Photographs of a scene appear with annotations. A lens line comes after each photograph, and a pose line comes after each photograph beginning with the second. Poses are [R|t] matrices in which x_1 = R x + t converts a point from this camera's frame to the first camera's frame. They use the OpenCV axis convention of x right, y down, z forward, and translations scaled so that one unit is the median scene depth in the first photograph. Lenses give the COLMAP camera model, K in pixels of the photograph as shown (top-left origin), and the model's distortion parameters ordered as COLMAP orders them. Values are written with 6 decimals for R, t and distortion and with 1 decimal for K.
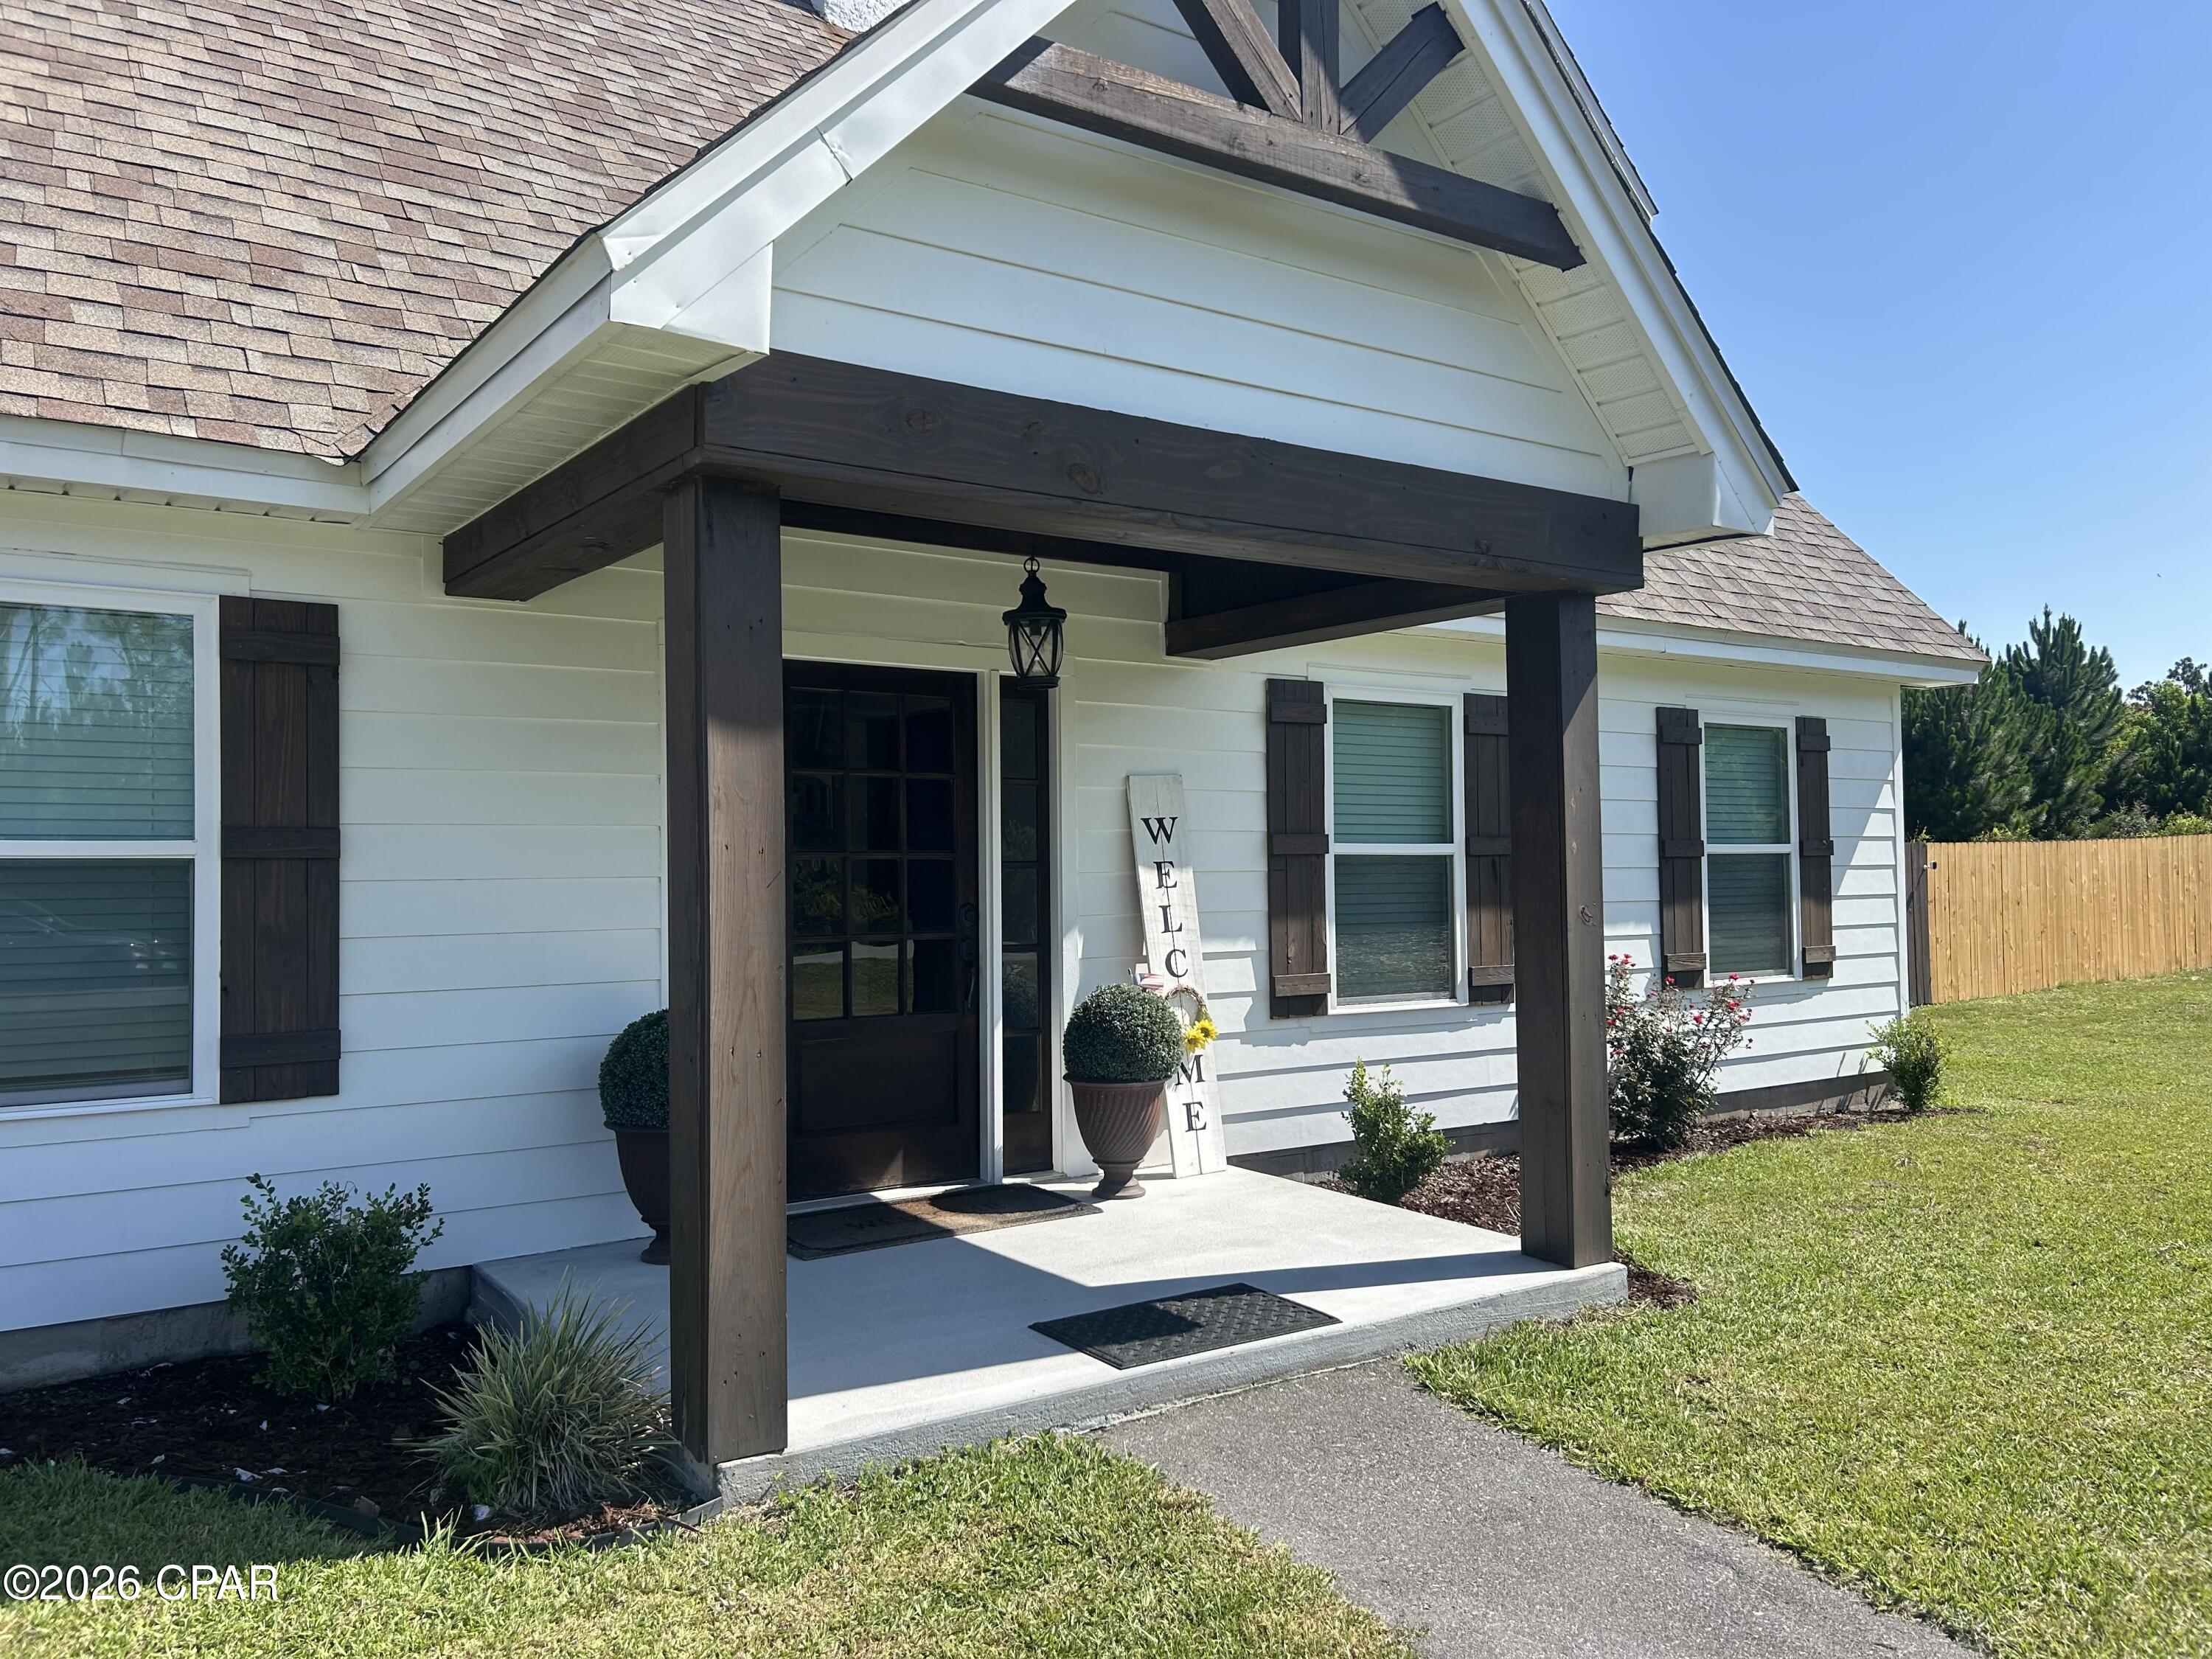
lens RADIAL K [[1645.8, 0, 1104.7], [0, 1645.8, 840.6], [0, 0, 1]] dist [0.093890, -0.140558]
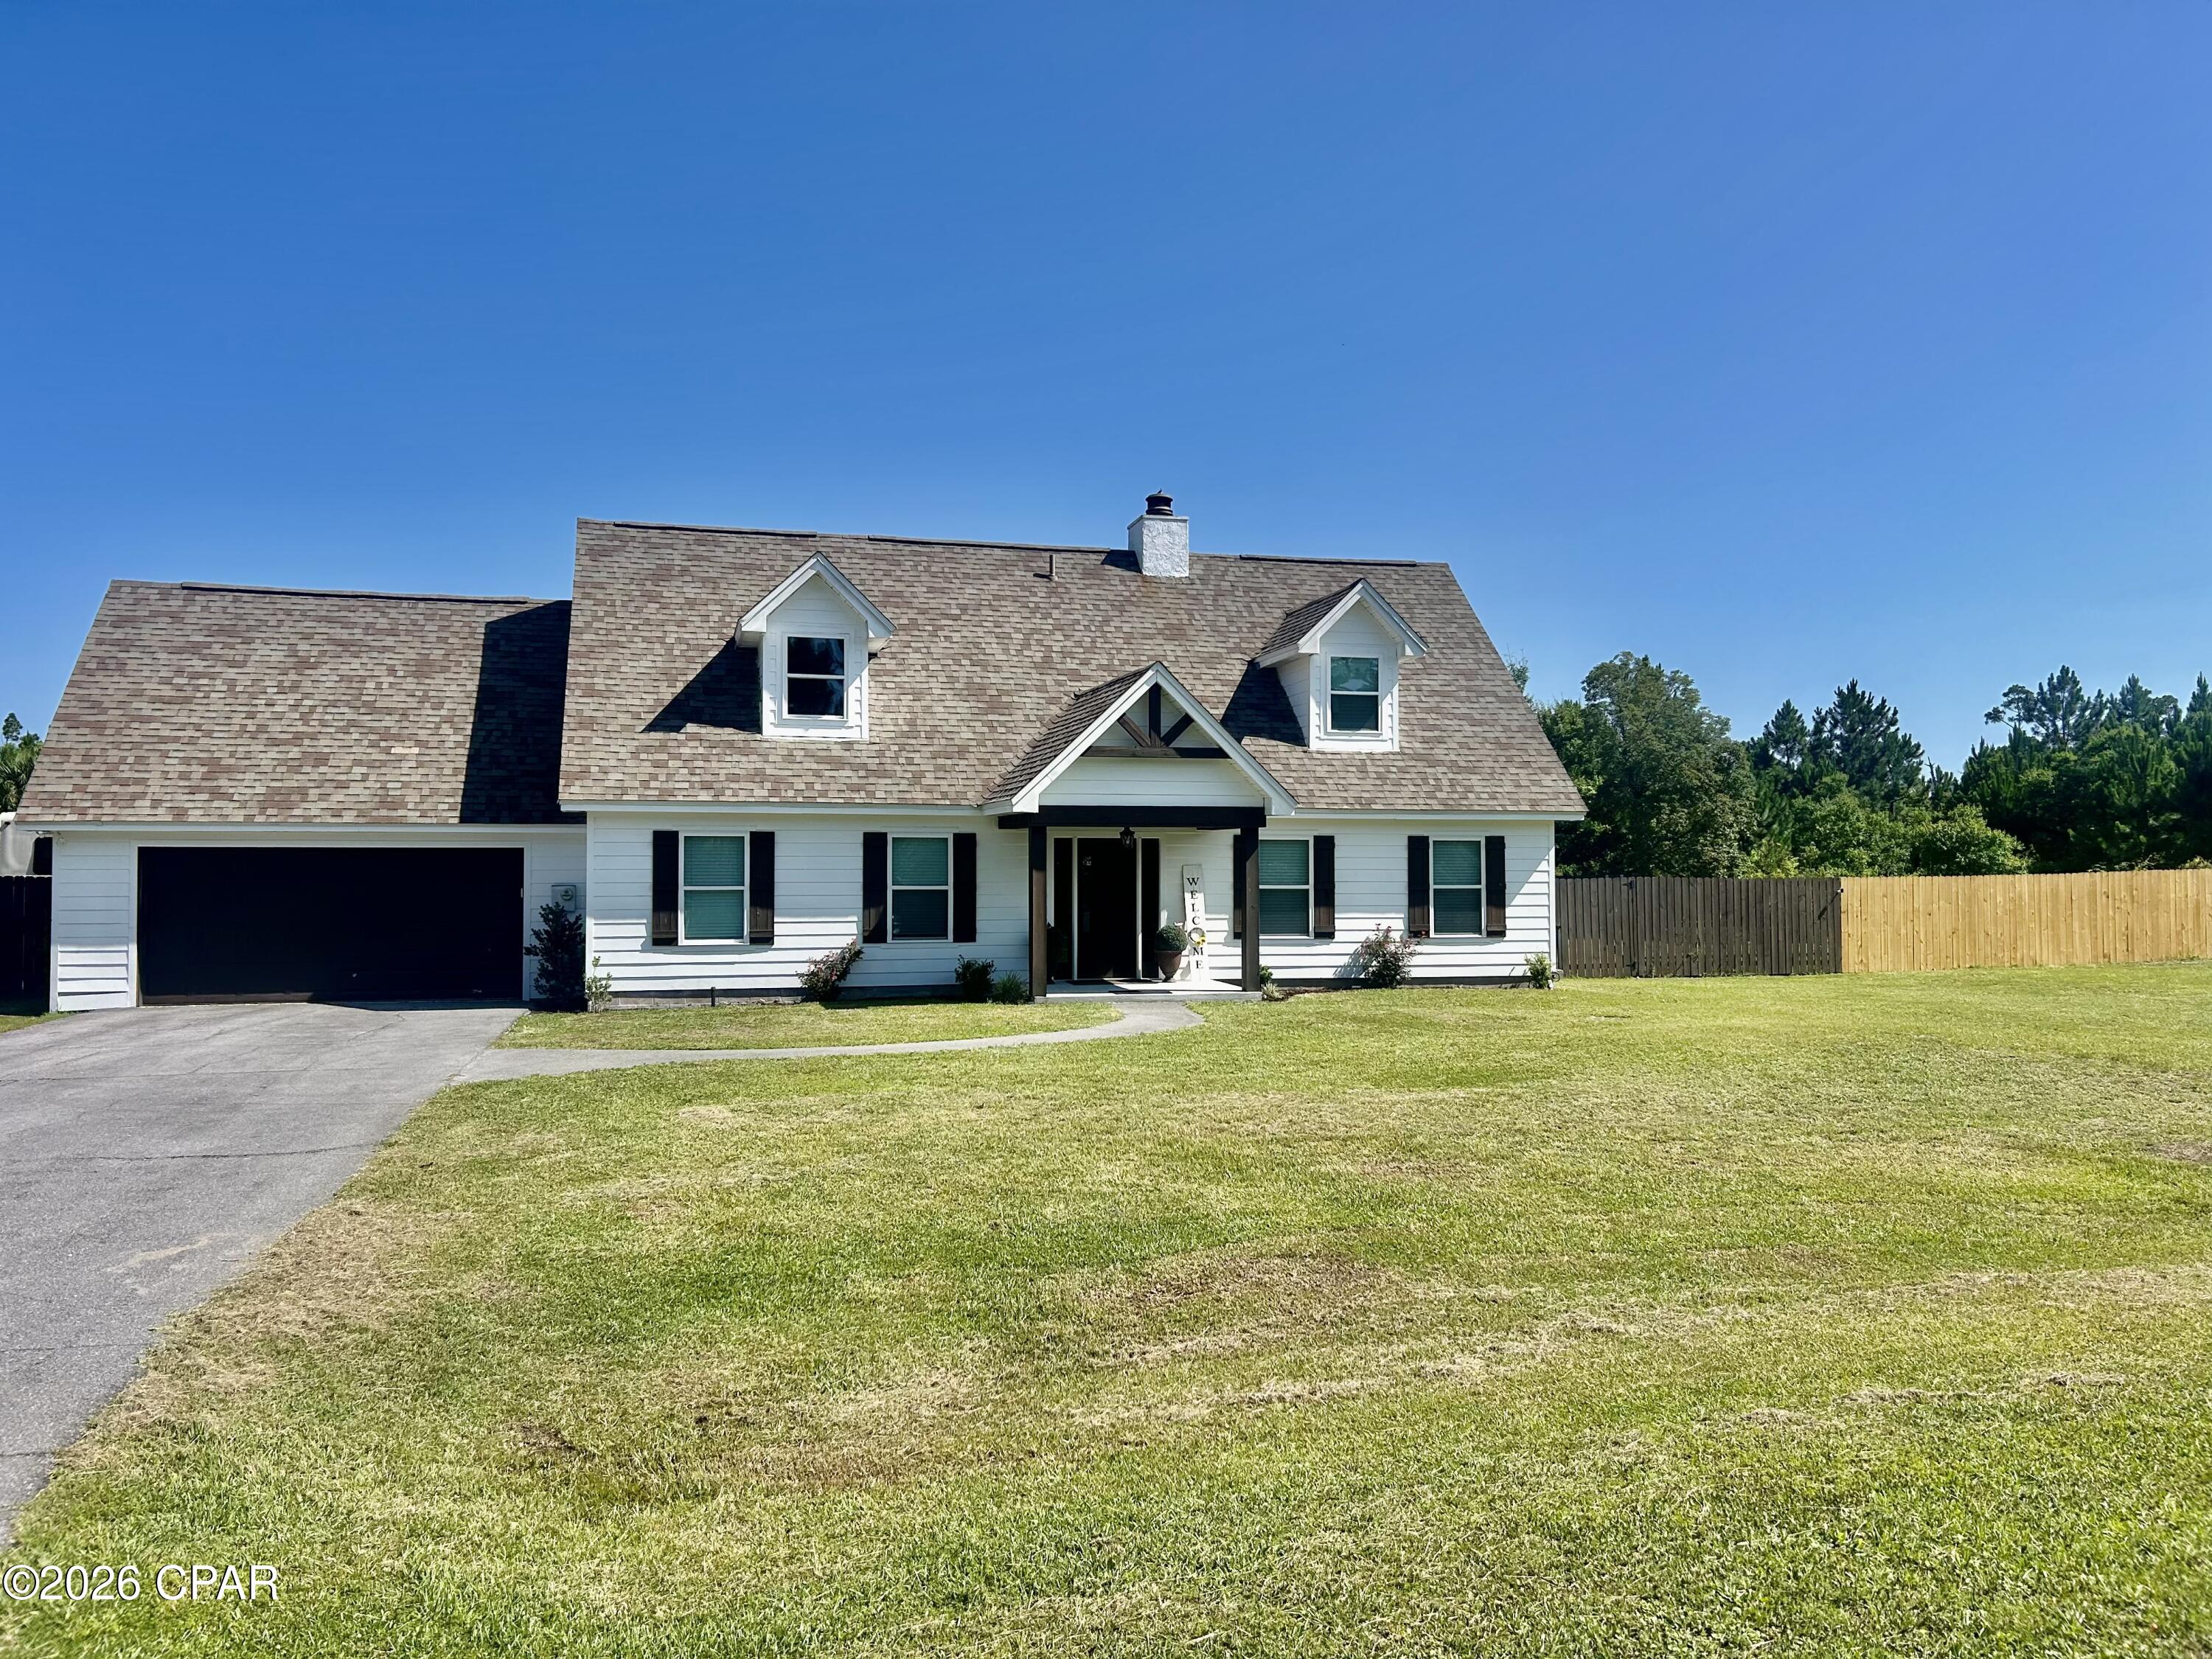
lens RADIAL K [[1645.8, 0, 1104.7], [0, 1645.8, 840.6], [0, 0, 1]] dist [0.093890, -0.140558]
pose [[0.937029, 0.000982, -0.349250, 1.071472], [-0.001656, 0.999997, -0.001631, -0.087374], [0.349248, 0.002106, 0.937028, -2.300363]]
